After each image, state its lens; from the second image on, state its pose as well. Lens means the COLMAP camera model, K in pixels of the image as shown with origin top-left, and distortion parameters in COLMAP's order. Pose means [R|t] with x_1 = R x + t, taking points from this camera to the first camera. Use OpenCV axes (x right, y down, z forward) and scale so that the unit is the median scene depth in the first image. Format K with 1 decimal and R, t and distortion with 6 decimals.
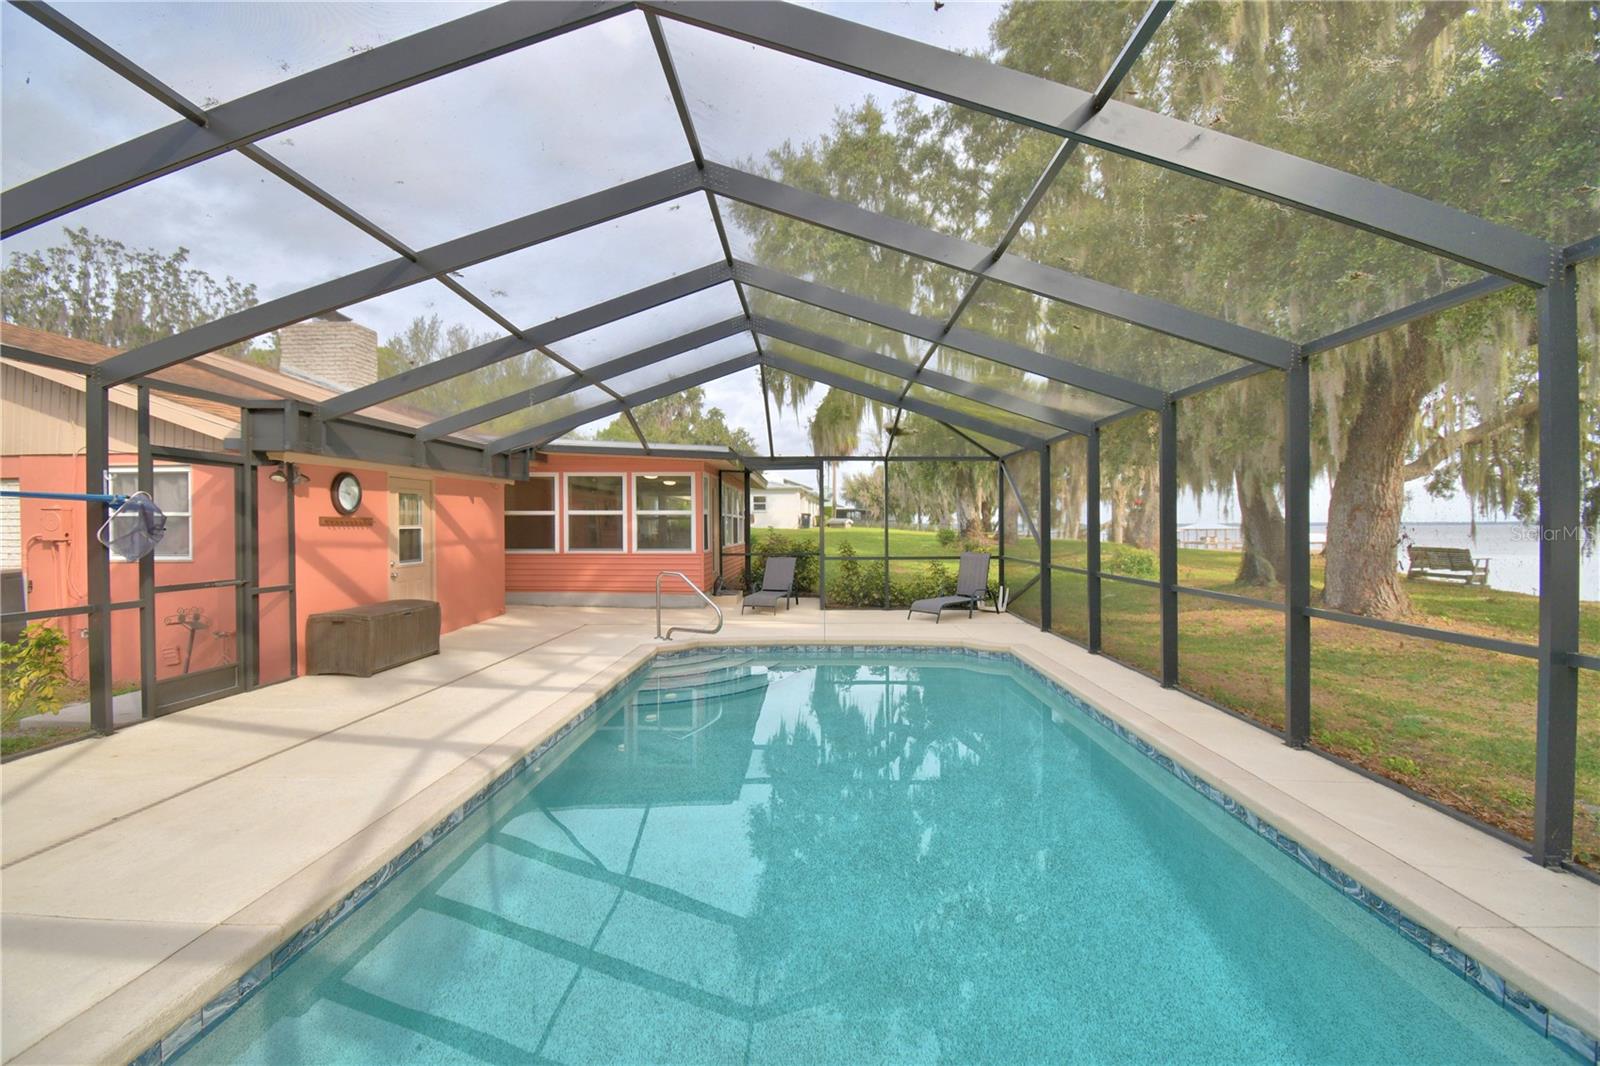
lens RADIAL K [[688.6, 0, 776.0], [0, 688.6, 531.3], [0, 0, 1]] dist [0.023558, -0.029079]
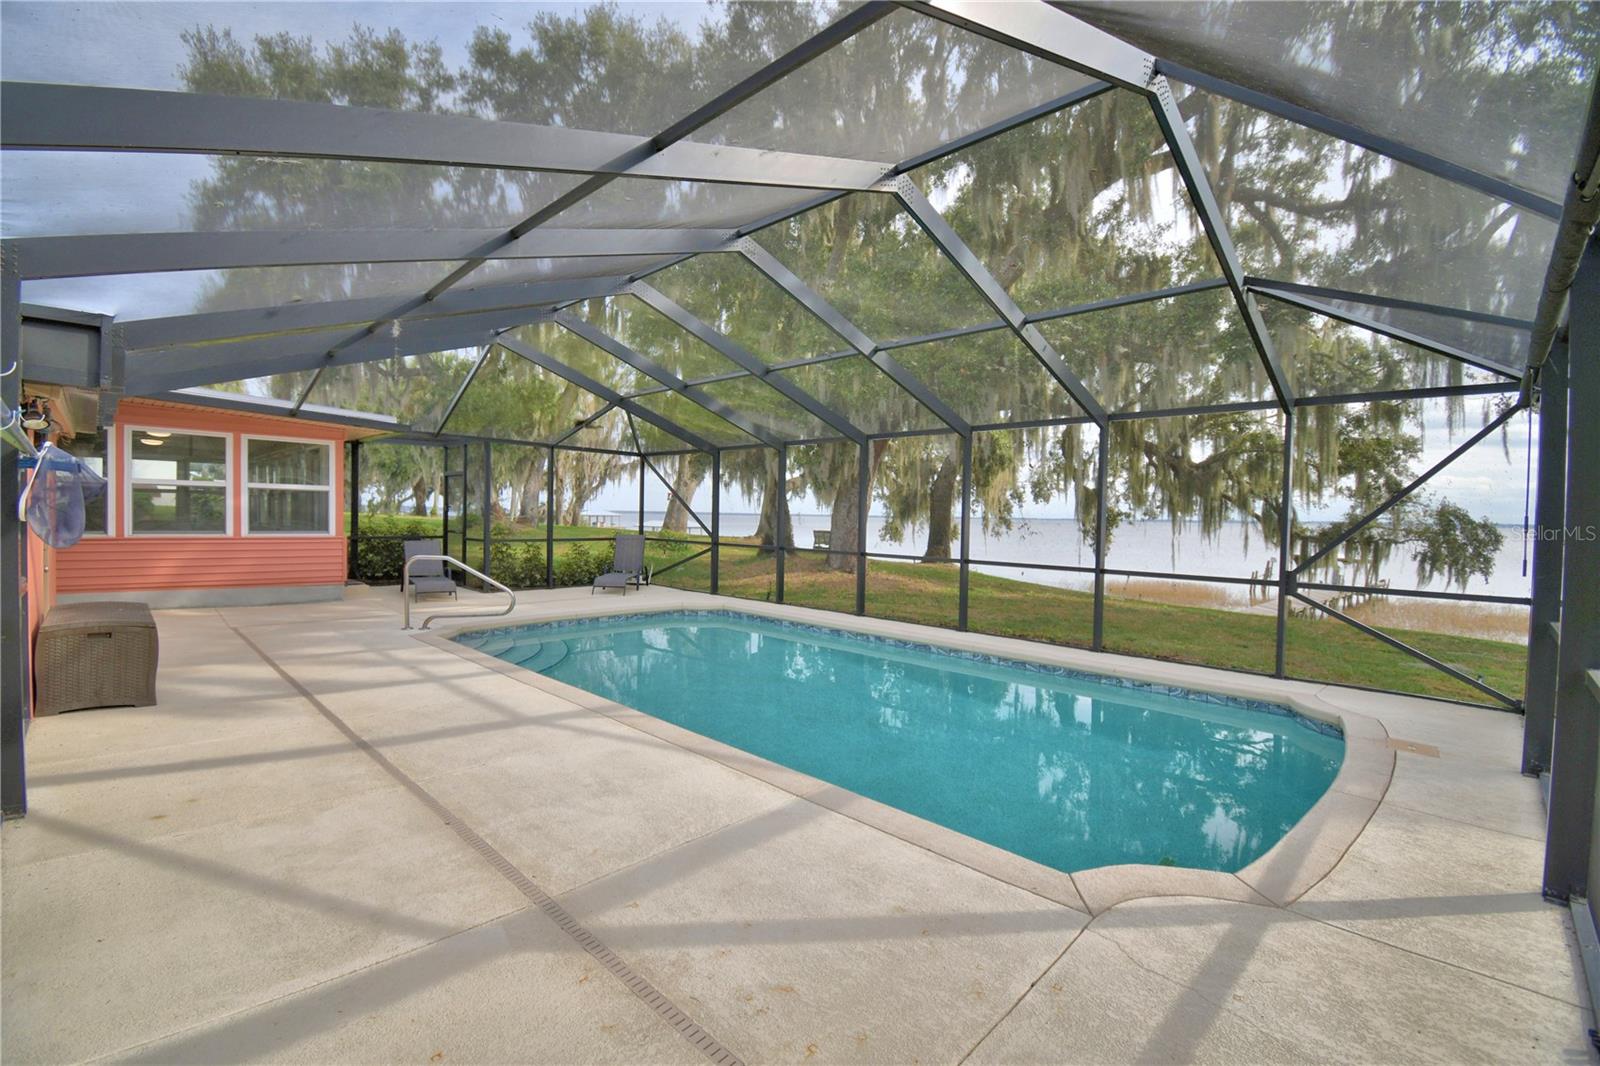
lens RADIAL K [[688.6, 0, 776.0], [0, 688.6, 531.3], [0, 0, 1]] dist [0.023558, -0.029079]
pose [[0.693481, -0.000420, 0.720475, -0.376363], [-0.016461, 0.999730, 0.016427, 0.002436], [-0.720287, -0.023252, 0.693287, 0.014638]]
